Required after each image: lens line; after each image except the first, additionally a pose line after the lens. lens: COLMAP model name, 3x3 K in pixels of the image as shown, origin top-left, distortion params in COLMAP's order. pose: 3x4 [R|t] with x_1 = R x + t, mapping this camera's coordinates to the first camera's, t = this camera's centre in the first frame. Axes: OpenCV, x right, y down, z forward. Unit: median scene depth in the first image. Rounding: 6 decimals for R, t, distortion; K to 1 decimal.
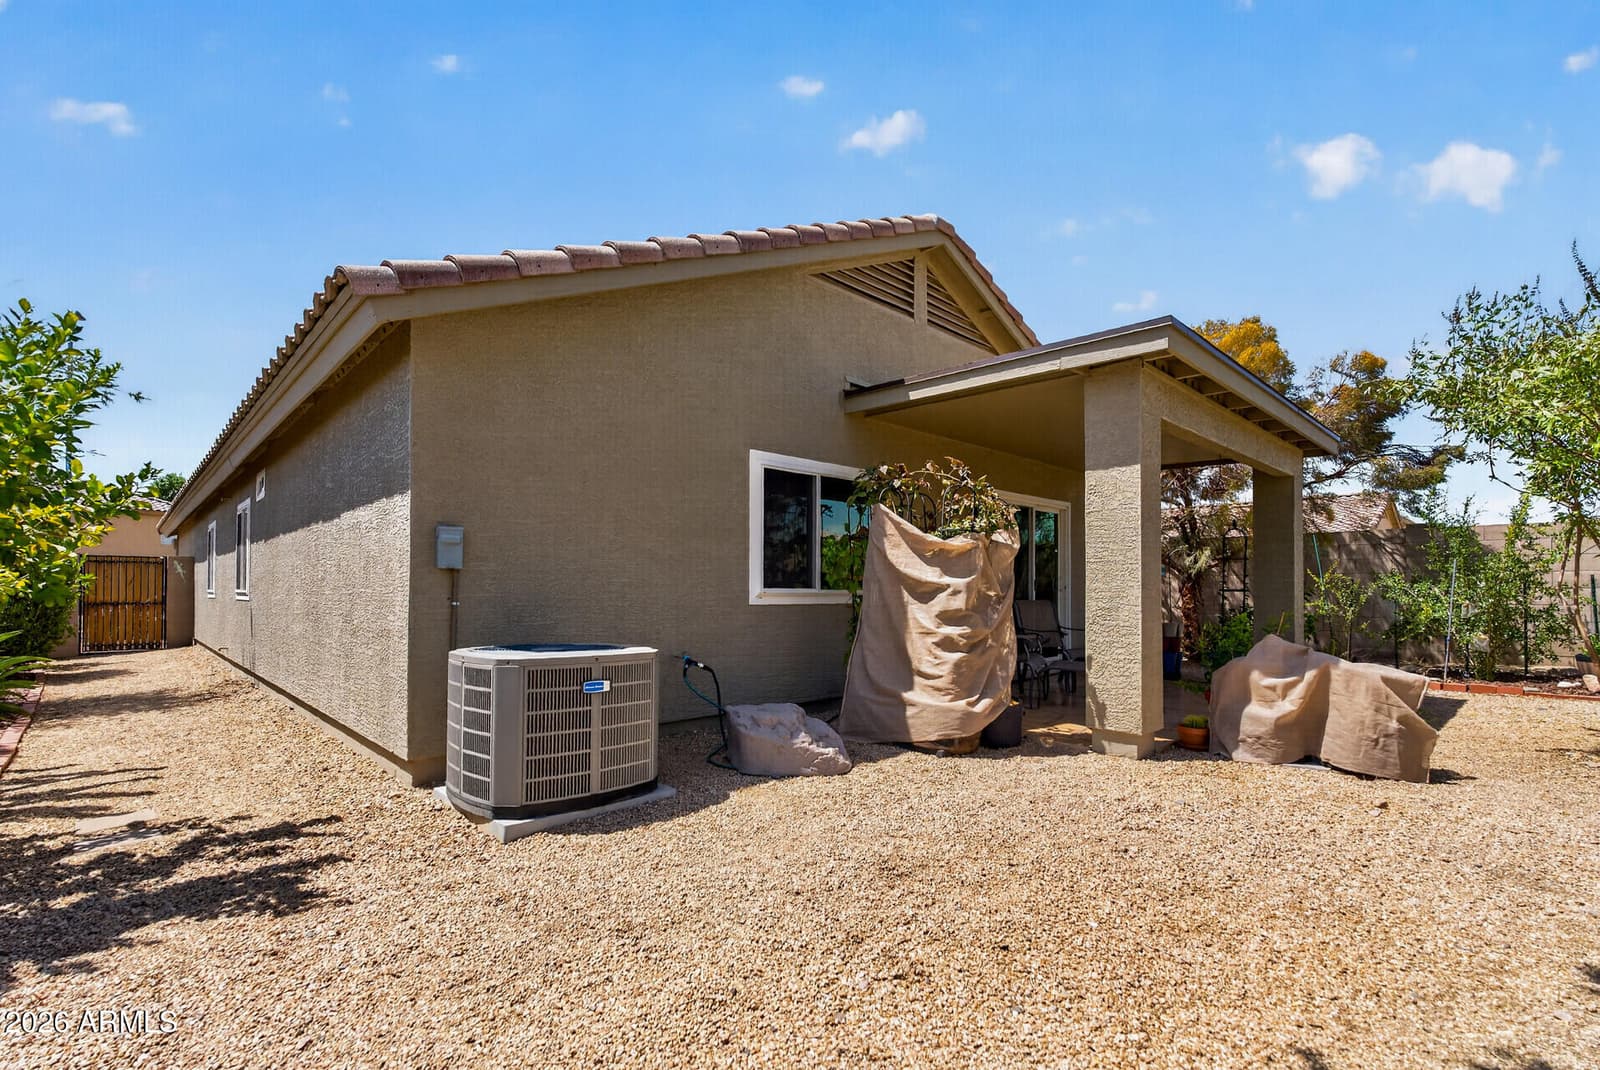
lens RADIAL K [[716.7, 0, 793.8], [0, 716.7, 573.4], [0, 0, 1]] dist [0.011714, 0.000096]
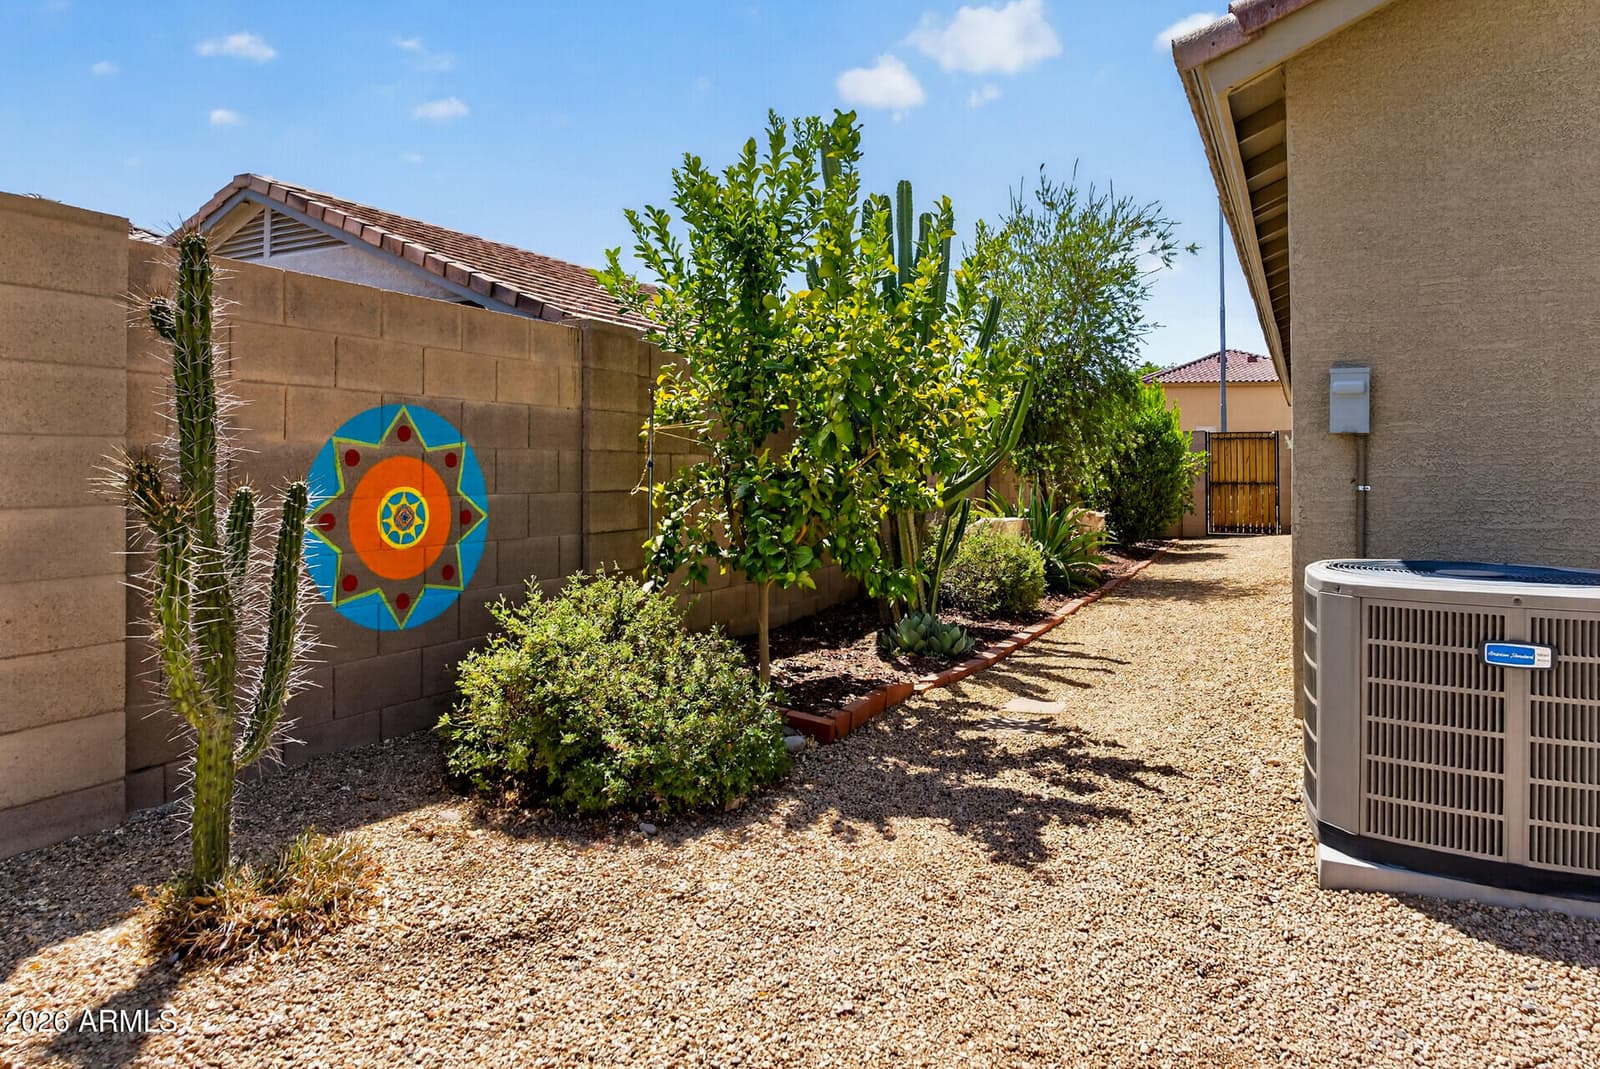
lens RADIAL K [[980.5, 0, 867.6], [0, 980.5, 463.0], [0, 0, 1]] dist [-0.004691, -0.001862]
pose [[0.382447, -0.004769, -0.923965, 0.137388], [0.019491, 0.999806, 0.002908, 0.007897], [0.923772, -0.019121, 0.382466, 0.227608]]
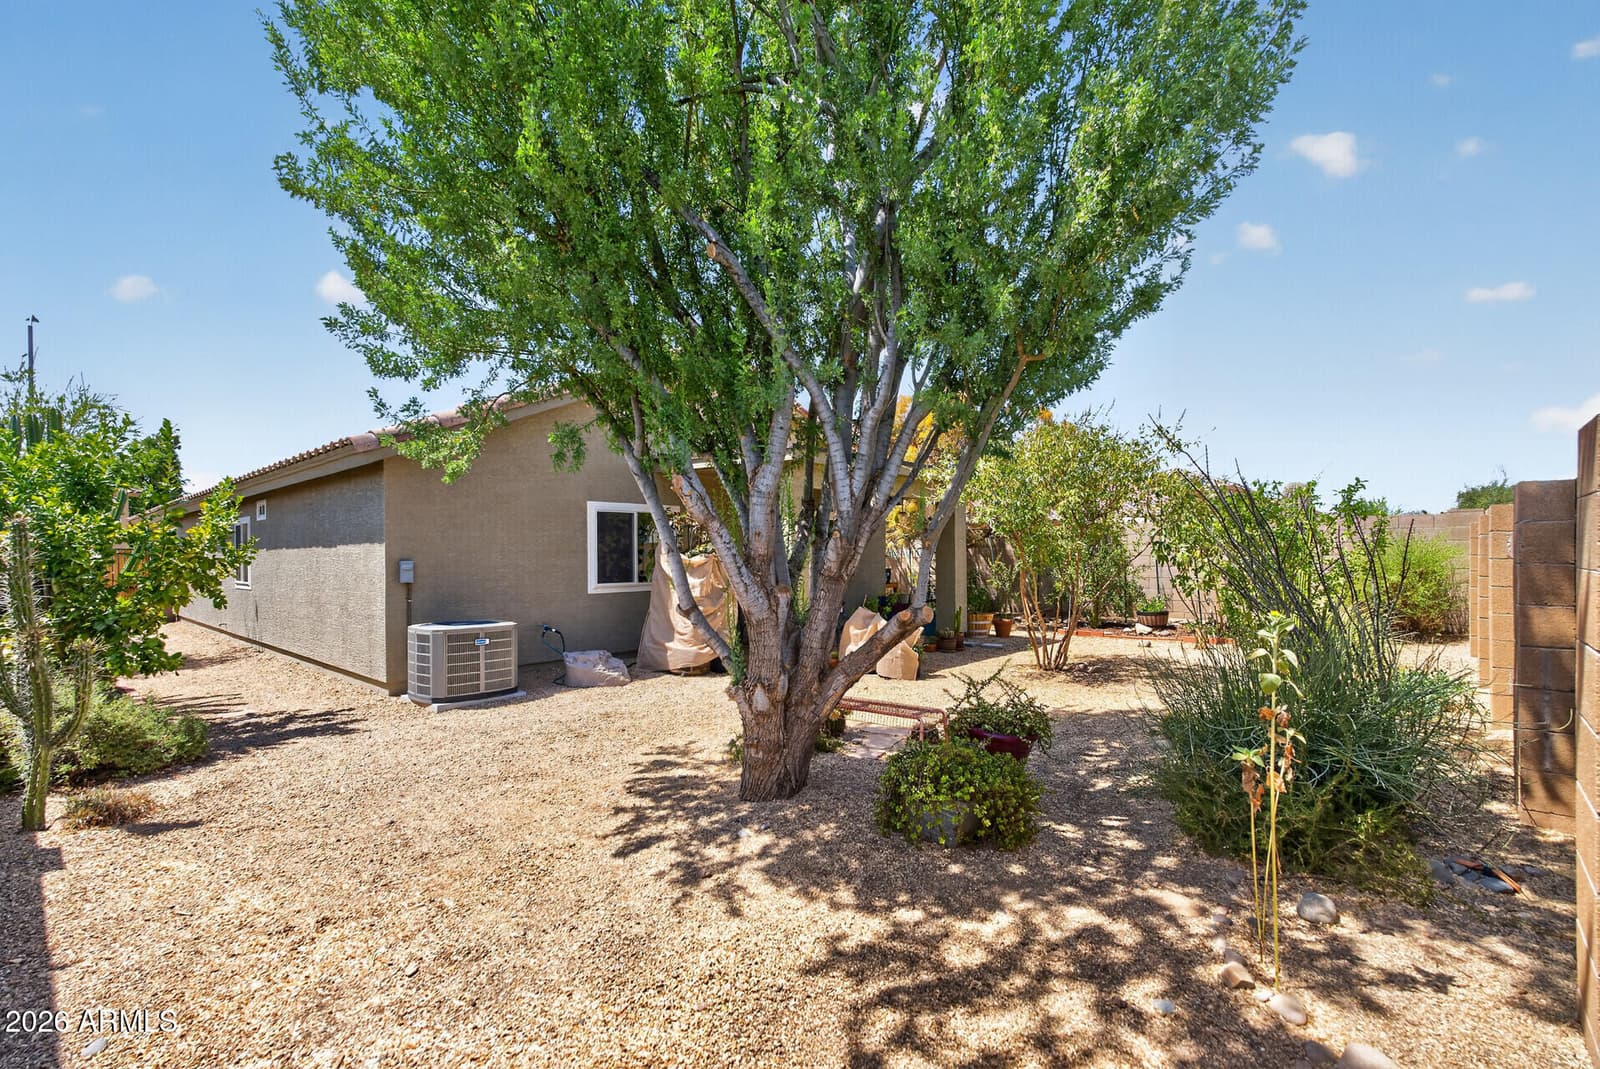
lens RADIAL K [[713.6, 0, 800.5], [0, 713.6, 546.7], [0, 0, 1]] dist [0.000698, -0.000018]
pose [[0.996984, -0.012699, 0.076558, 0.357044], [0.011450, 0.999794, 0.016734, -0.103155], [-0.076754, -0.015807, 0.996925, -0.822123]]
